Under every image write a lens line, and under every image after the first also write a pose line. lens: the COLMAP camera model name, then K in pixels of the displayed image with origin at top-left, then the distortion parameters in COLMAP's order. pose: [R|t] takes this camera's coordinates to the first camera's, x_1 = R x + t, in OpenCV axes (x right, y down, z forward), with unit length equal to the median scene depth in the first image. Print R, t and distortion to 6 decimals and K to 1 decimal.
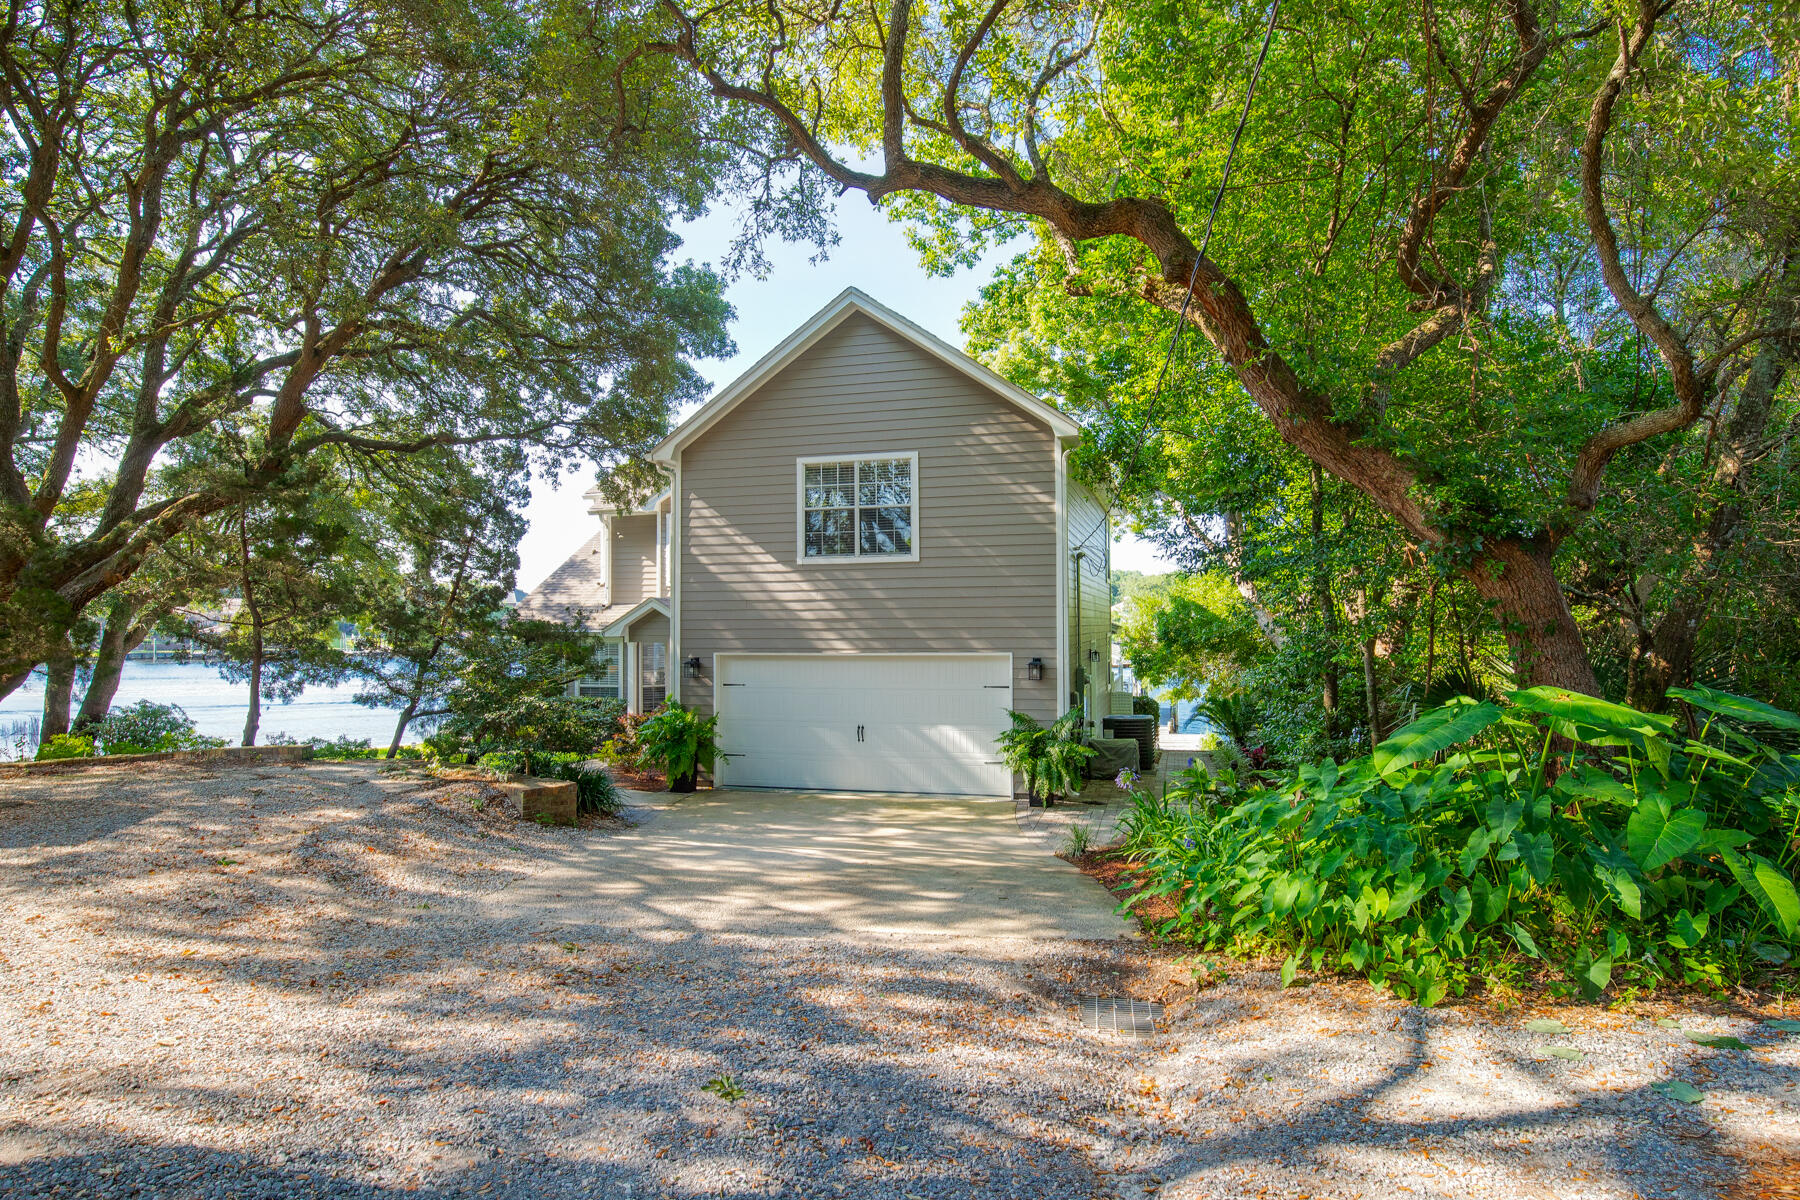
lens RADIAL K [[945.7, 0, 900.0], [0, 945.7, 600.0], [0, 0, 1]] dist [0.001006, 0.000489]
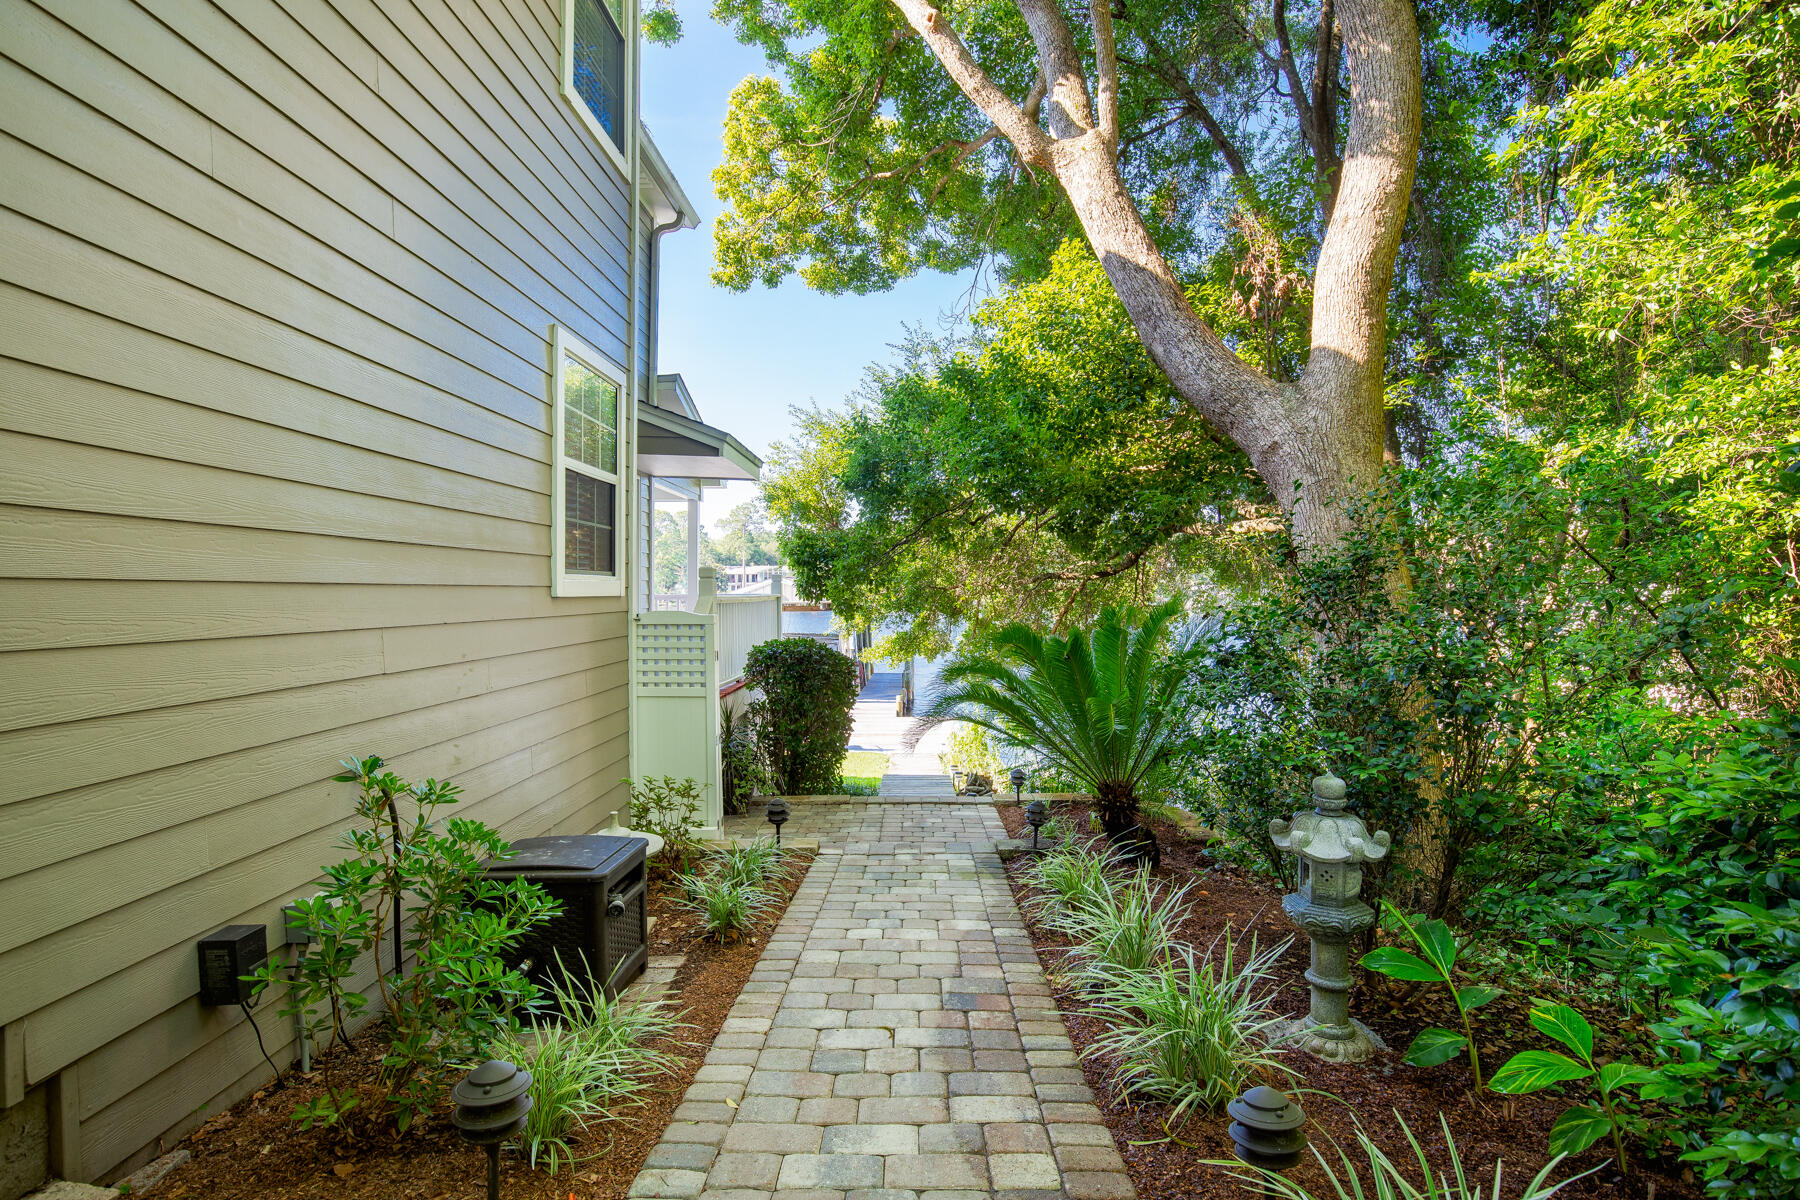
lens RADIAL K [[945.7, 0, 900.0], [0, 945.7, 600.0], [0, 0, 1]] dist [0.001006, 0.000489]
pose [[0.967802, 0.003741, 0.251686, 0.181345], [-0.012463, 0.999375, 0.033070, 0.065810], [-0.251405, -0.035142, 0.967244, 0.575754]]
